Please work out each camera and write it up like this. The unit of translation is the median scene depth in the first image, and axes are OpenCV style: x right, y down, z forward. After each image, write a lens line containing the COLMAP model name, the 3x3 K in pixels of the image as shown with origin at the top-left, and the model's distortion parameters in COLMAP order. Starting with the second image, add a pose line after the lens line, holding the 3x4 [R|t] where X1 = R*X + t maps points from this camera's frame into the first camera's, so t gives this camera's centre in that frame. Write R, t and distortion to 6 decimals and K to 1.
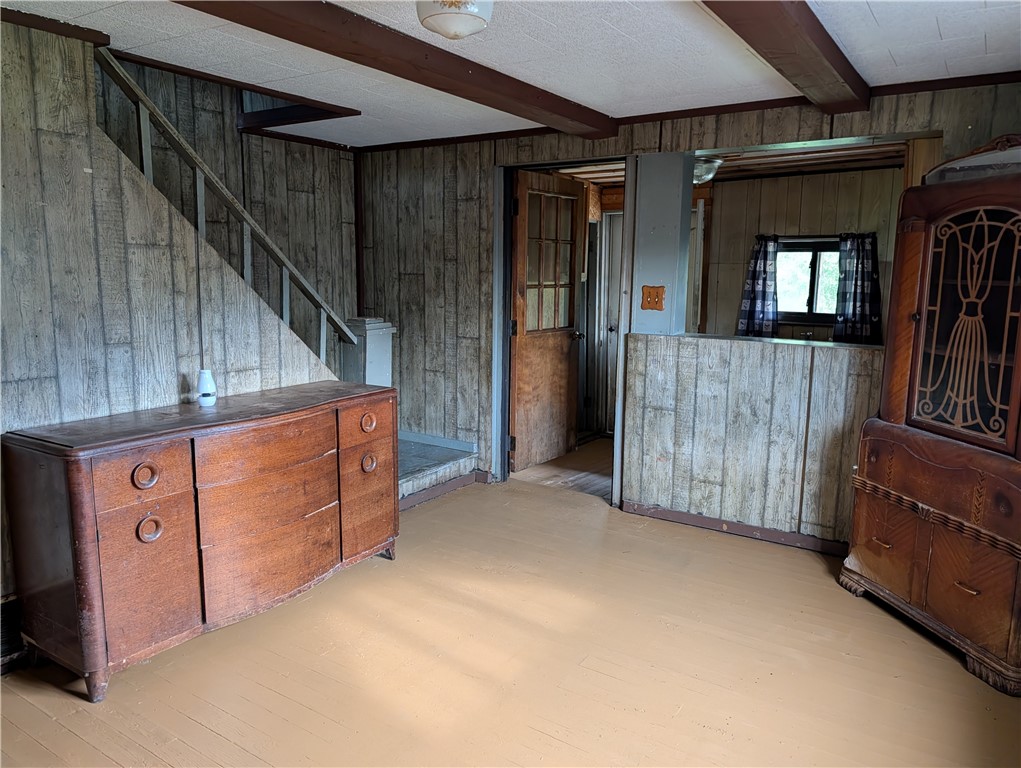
lens RADIAL K [[729.4, 0, 504.9], [0, 729.4, 378.6], [0, 0, 1]] dist [0.000138, -0.007033]
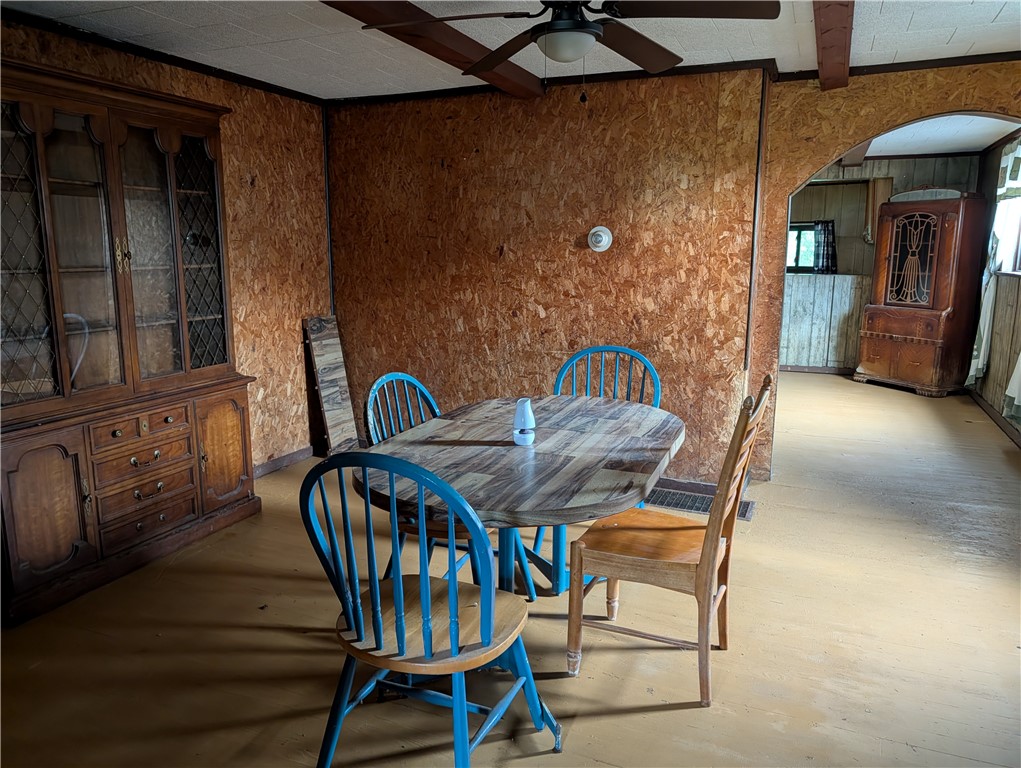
lens RADIAL K [[729.4, 0, 506.7], [0, 729.4, 384.6], [0, 0, 1]] dist [0.000138, -0.007033]
pose [[0.982783, -0.045863, 0.178982, -0.989130], [0.039893, 0.998526, 0.036814, 0.169492], [-0.180406, -0.029040, 0.983163, -1.006597]]
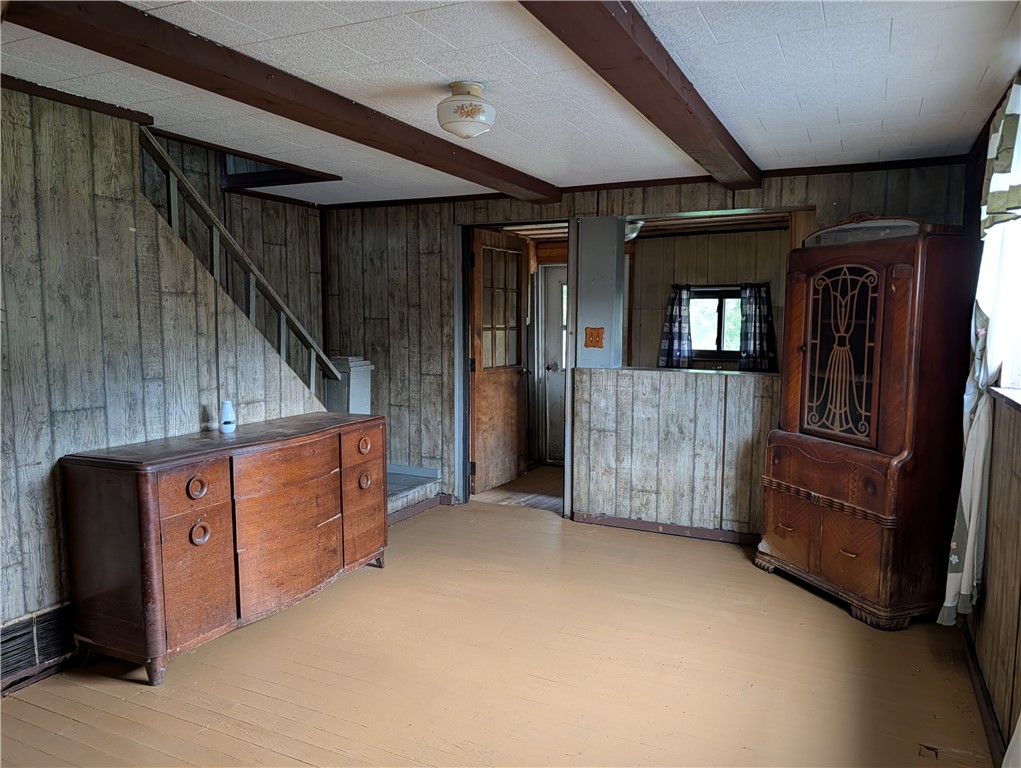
lens RADIAL K [[729.4, 0, 525.2], [0, 729.4, 384.5], [0, 0, 1]] dist [0.000138, -0.007033]
pose [[0.989198, -0.017870, 0.145495, -0.100808], [0.025873, 0.998243, -0.053303, 0.031934], [-0.144287, 0.056492, 0.987922, -0.182243]]
